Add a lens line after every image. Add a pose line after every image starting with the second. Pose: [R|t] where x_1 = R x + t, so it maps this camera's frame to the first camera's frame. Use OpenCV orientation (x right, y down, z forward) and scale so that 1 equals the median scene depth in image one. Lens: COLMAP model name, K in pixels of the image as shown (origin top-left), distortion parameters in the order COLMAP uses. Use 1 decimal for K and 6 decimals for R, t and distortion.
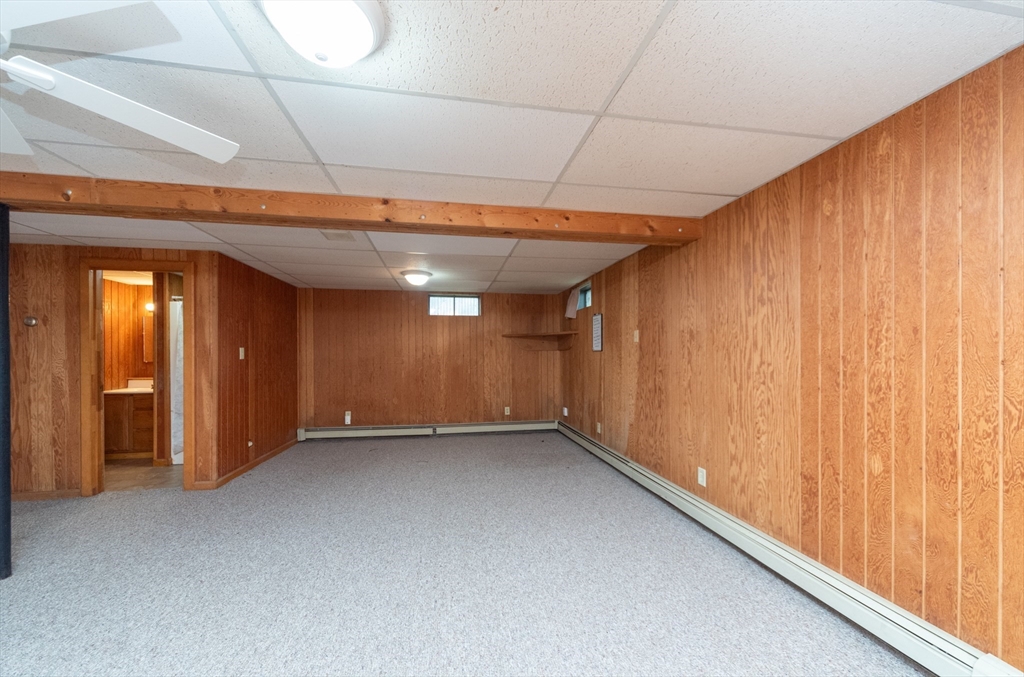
lens RADIAL K [[377.9, 0, 512.0], [0, 377.9, 357.2], [0, 0, 1]] dist [-0.000985, -0.000427]
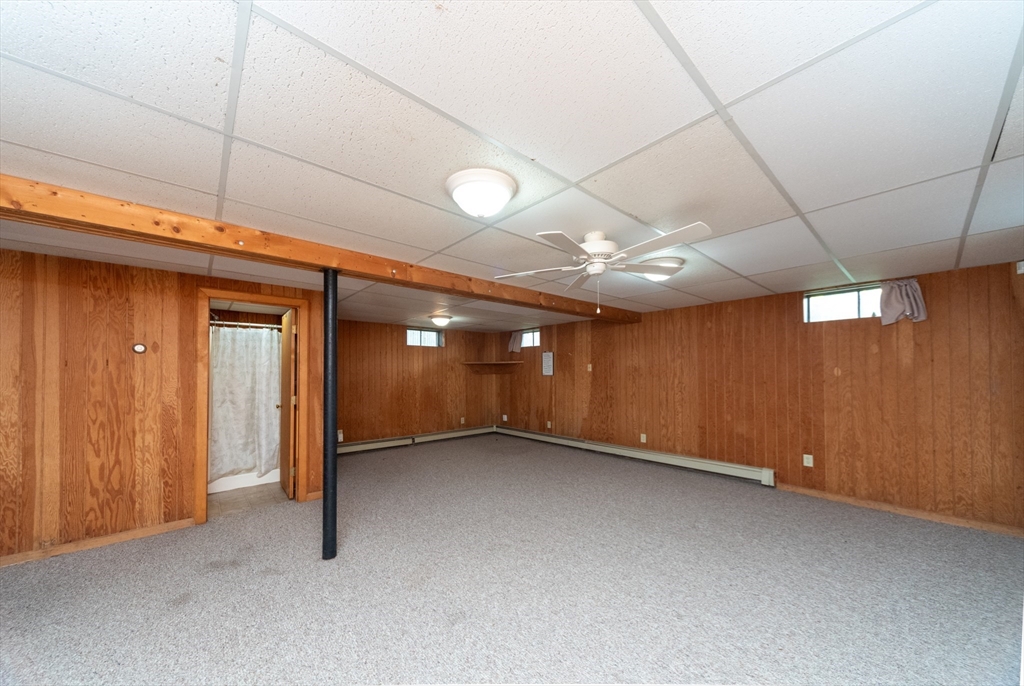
lens RADIAL K [[356.0, 0, 502.5], [0, 356.0, 368.3], [0, 0, 1]] dist [0.000587, 0.000397]
pose [[0.861826, 0.007223, 0.507153, -0.806217], [0.003700, 0.999782, -0.020525, -0.019280], [-0.507191, 0.019566, 0.861612, -0.202437]]
